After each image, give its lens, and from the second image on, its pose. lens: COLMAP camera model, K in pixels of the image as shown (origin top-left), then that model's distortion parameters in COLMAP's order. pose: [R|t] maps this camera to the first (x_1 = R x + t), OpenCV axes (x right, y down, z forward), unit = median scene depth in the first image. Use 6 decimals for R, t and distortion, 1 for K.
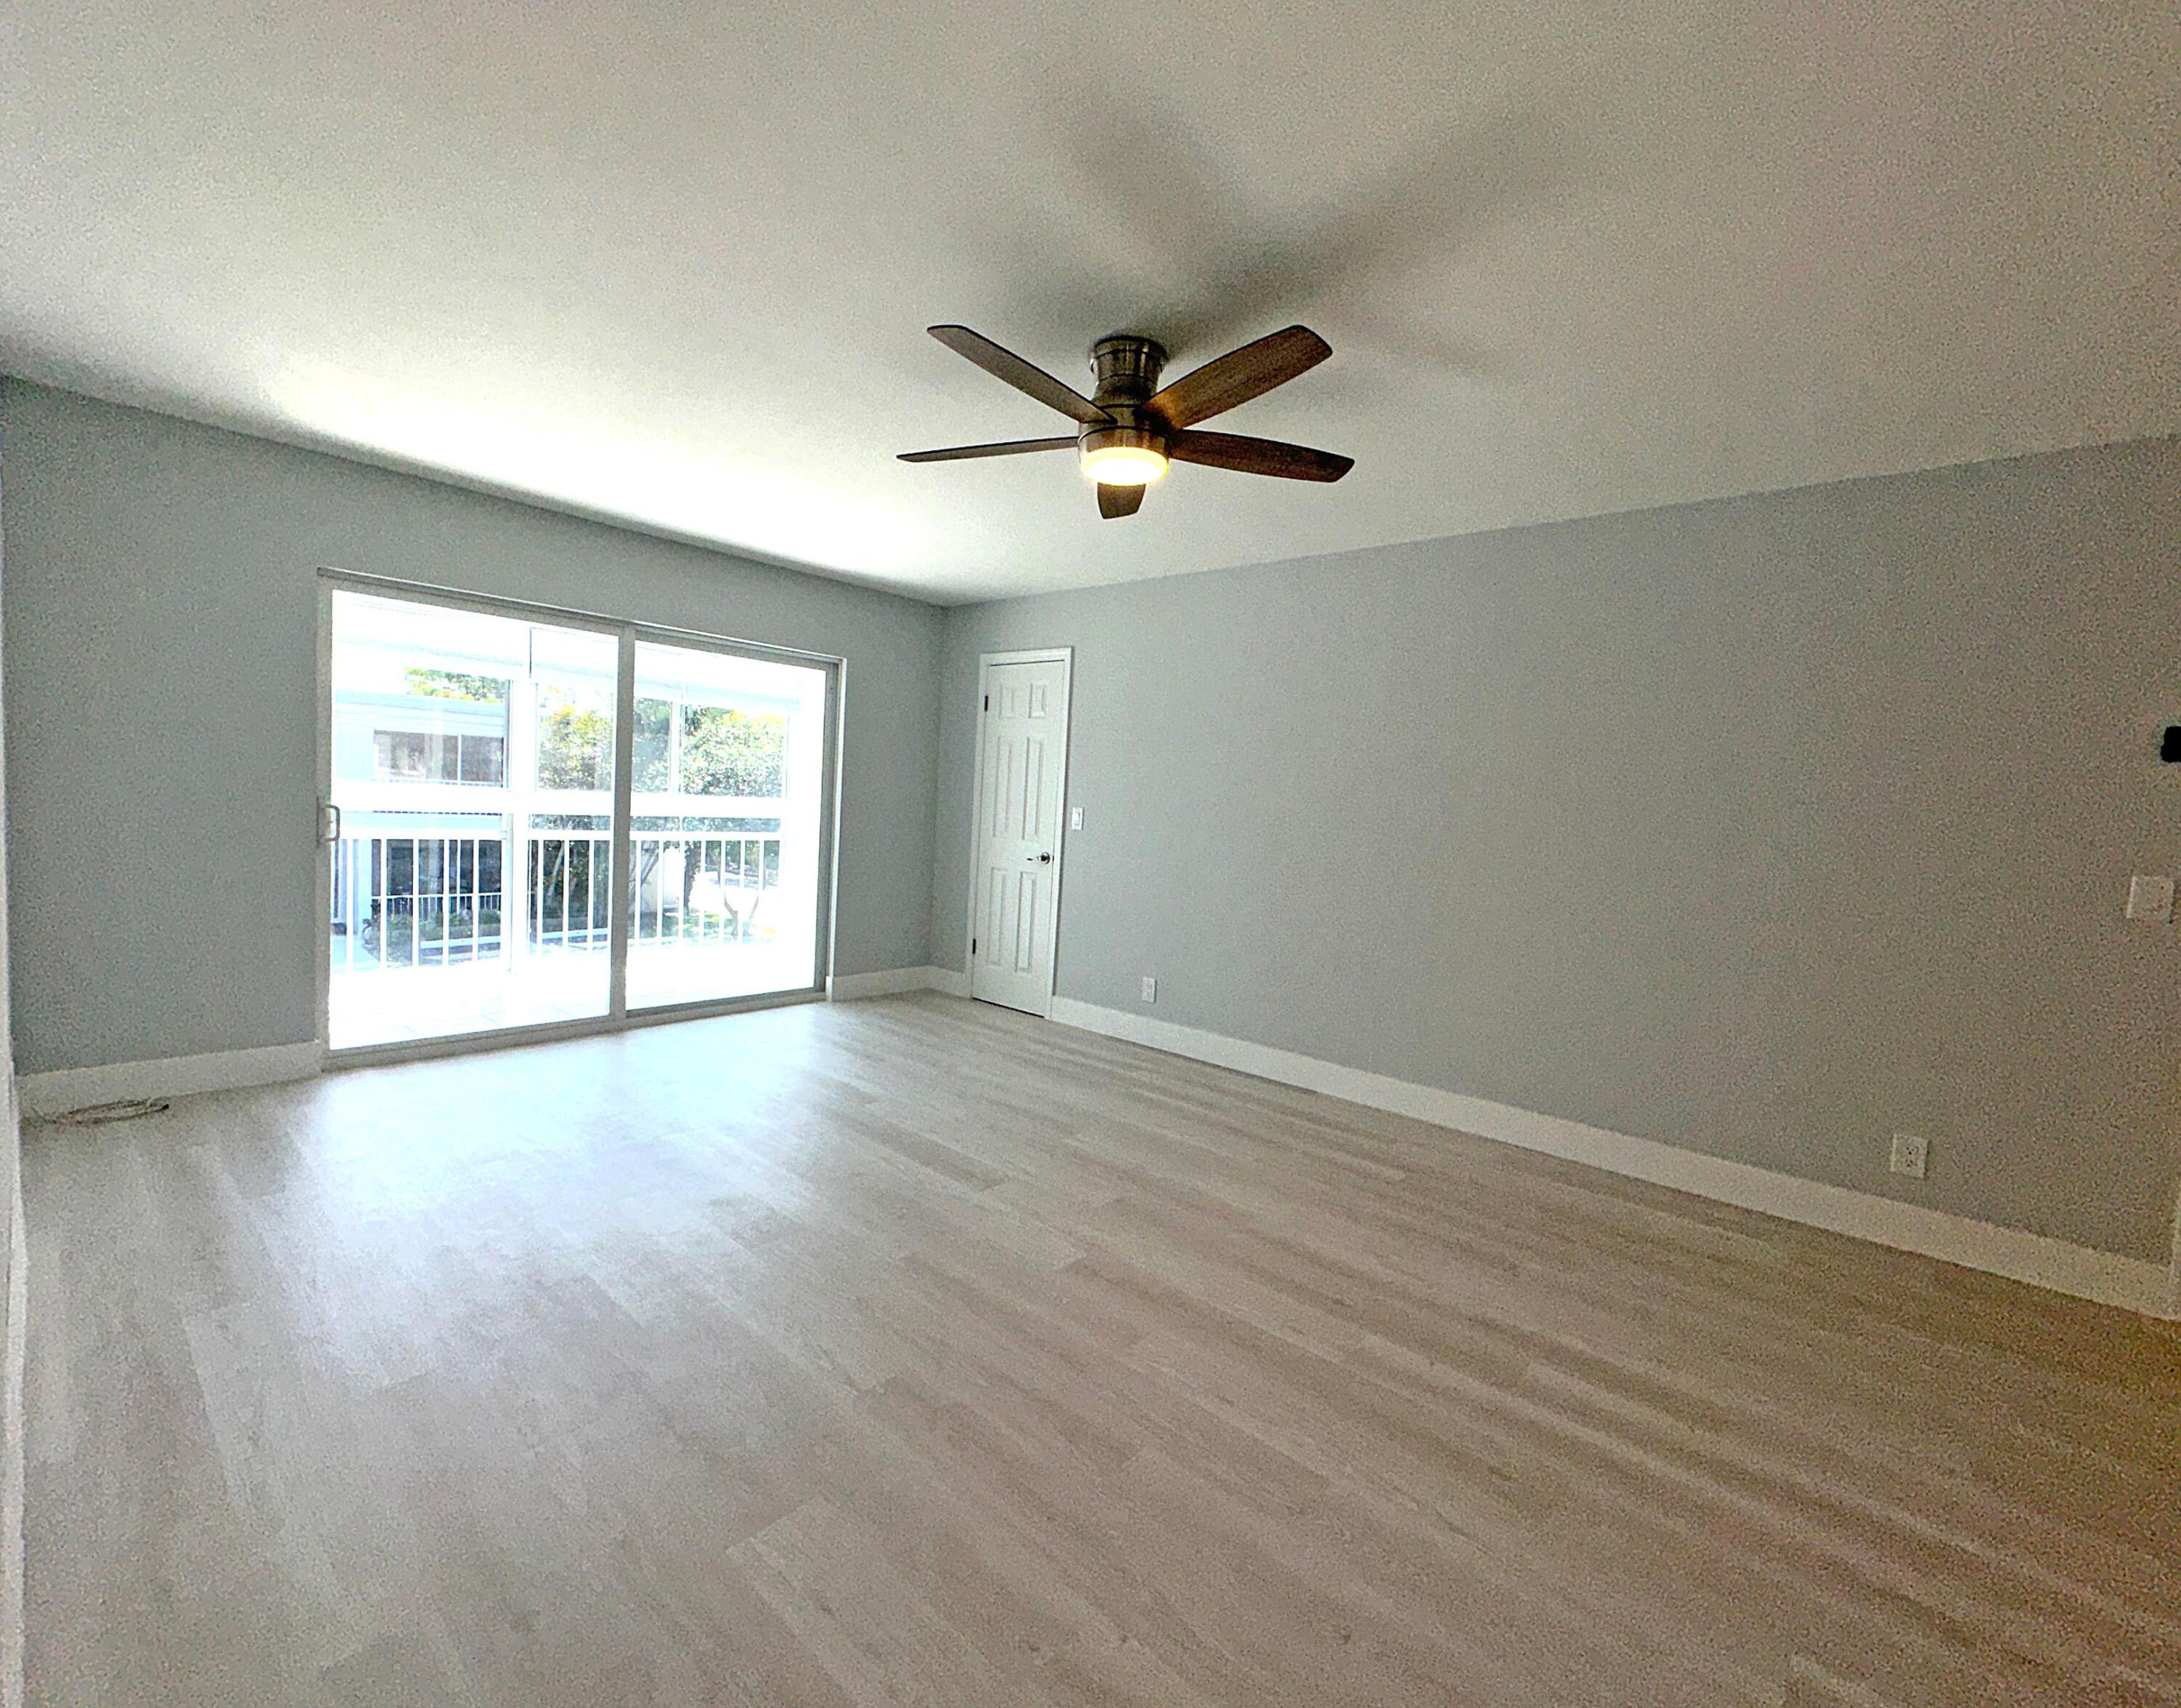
lens RADIAL K [[929.2, 0, 1100.0], [0, 929.2, 861.6], [0, 0, 1]] dist [-0.017883, 0.000121]
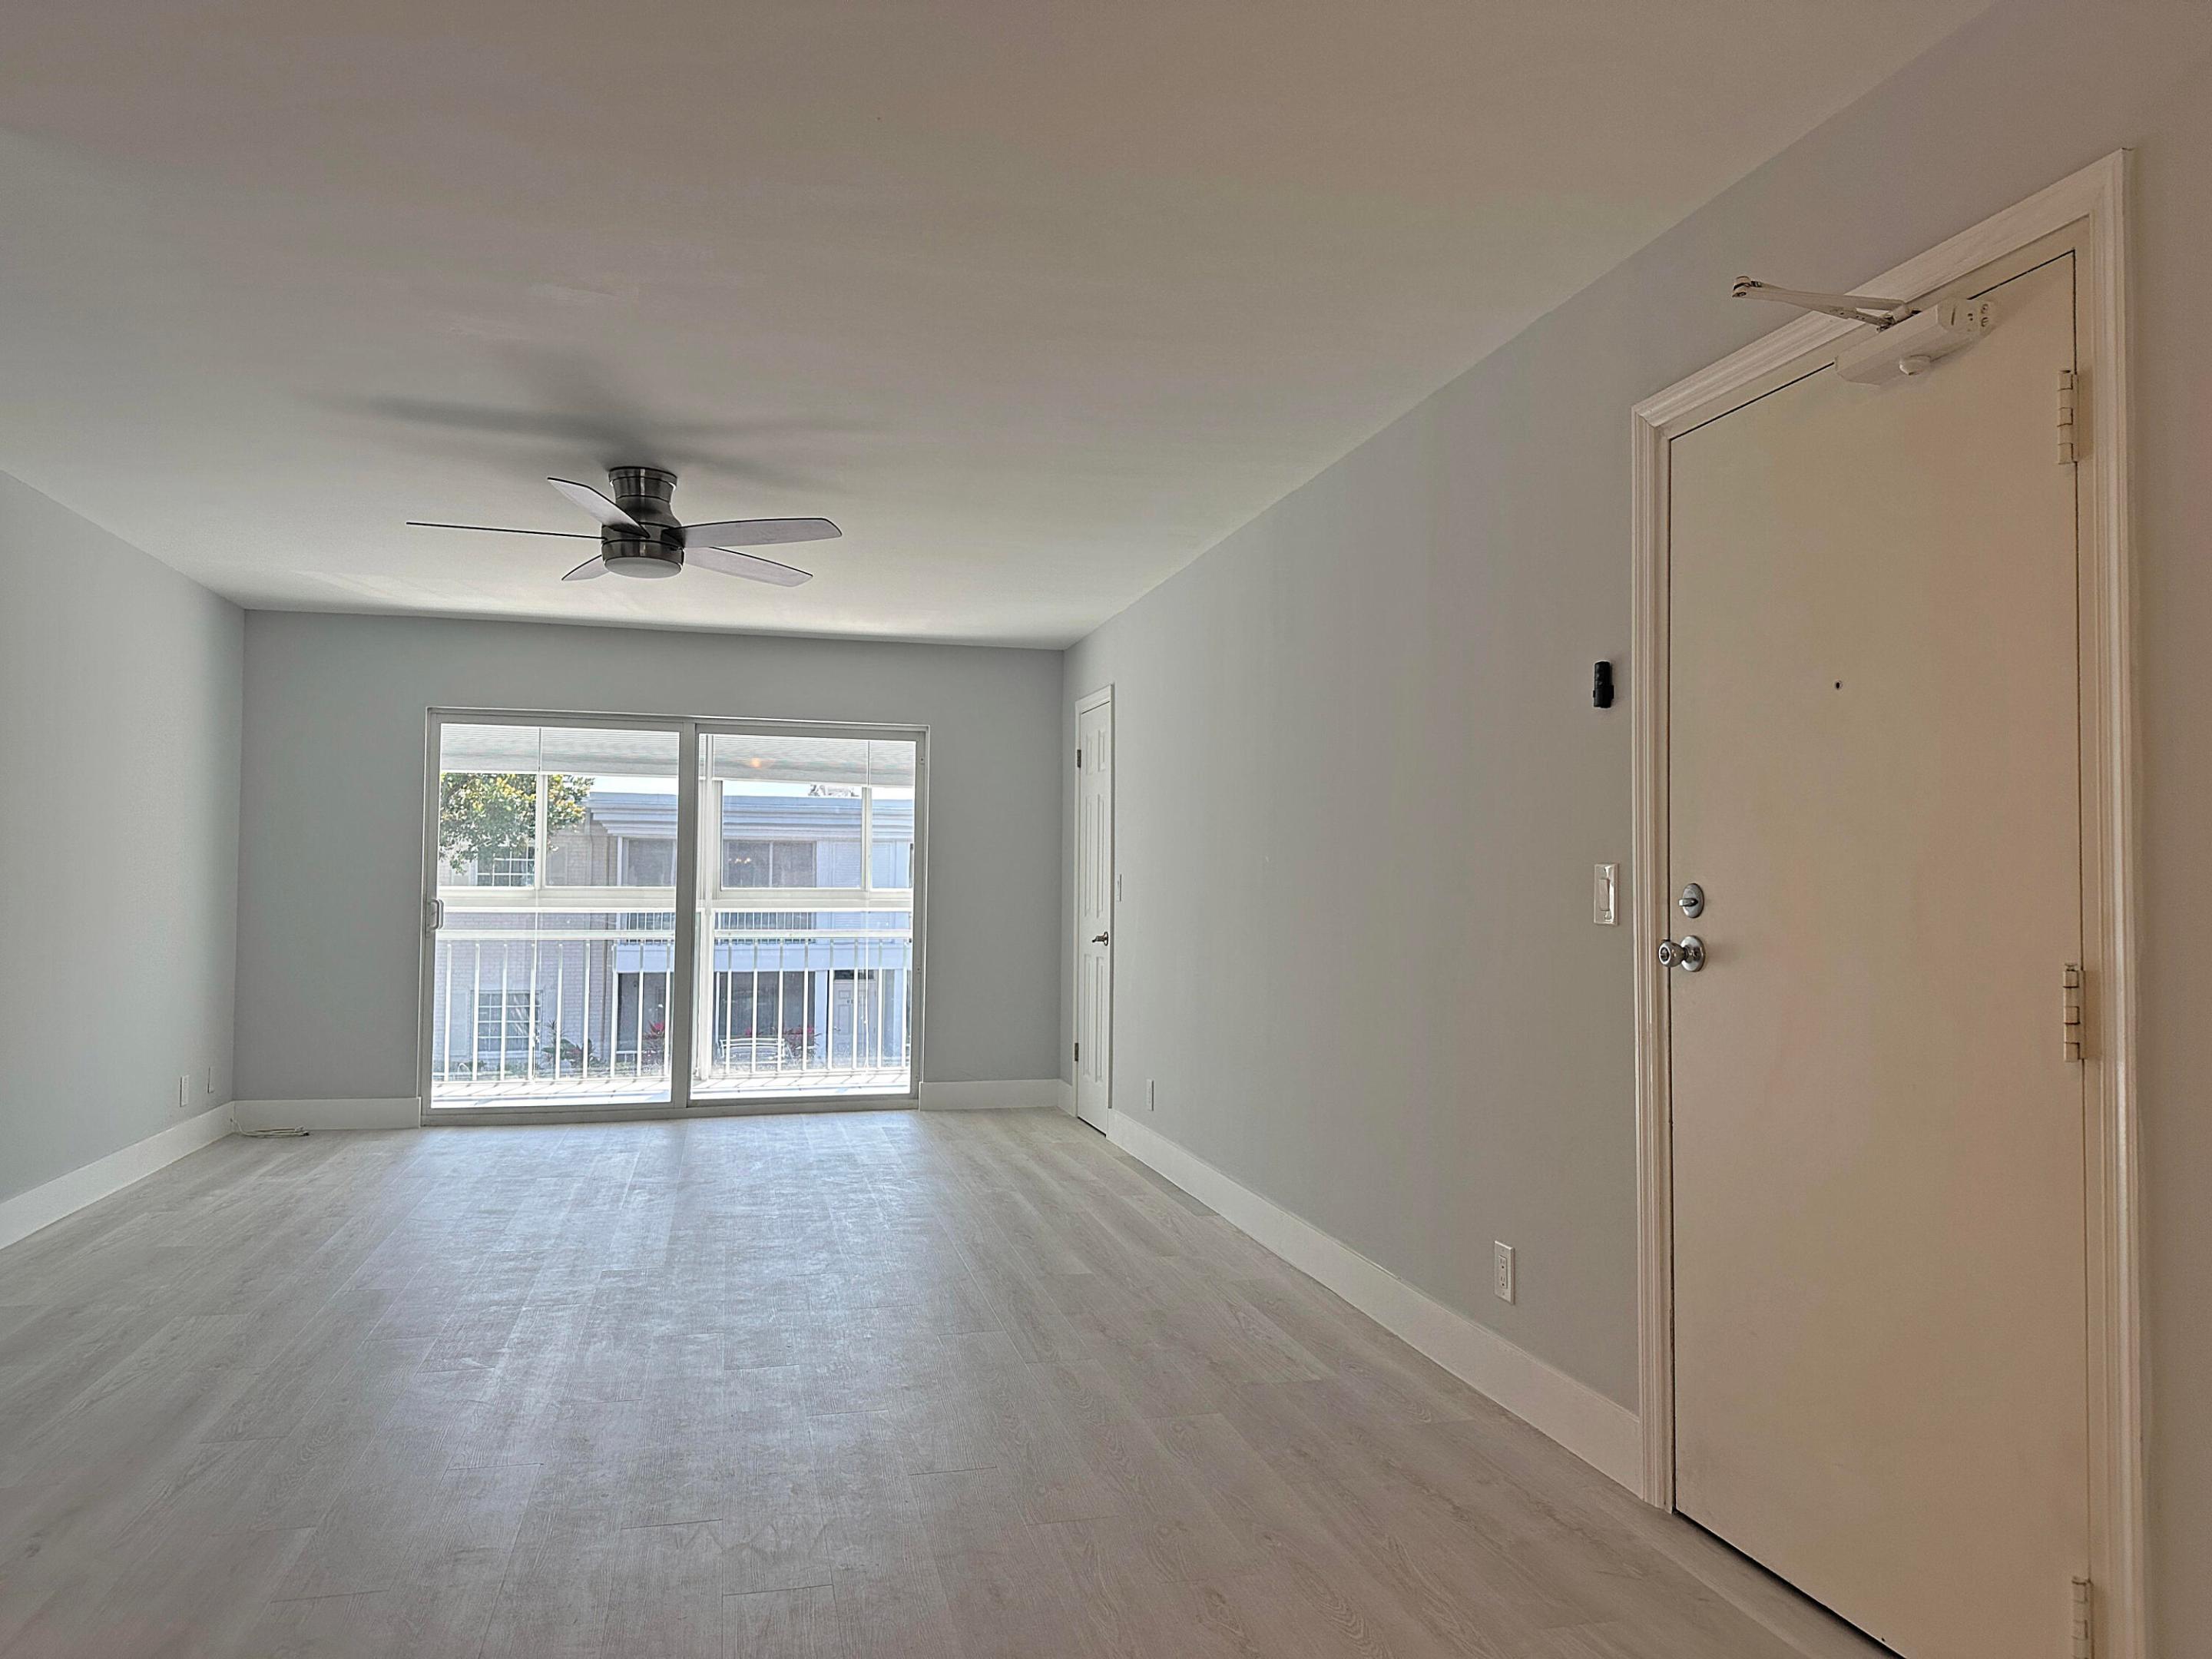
lens RADIAL K [[1573.9, 0, 1111.9], [0, 1573.9, 822.5], [0, 0, 1]] dist [0.049193, -0.060977]
pose [[0.809206, -0.077485, -0.582392, 0.885190], [0.003722, 0.991921, -0.126800, 0.084058], [0.587513, 0.100440, 0.802958, -0.133370]]
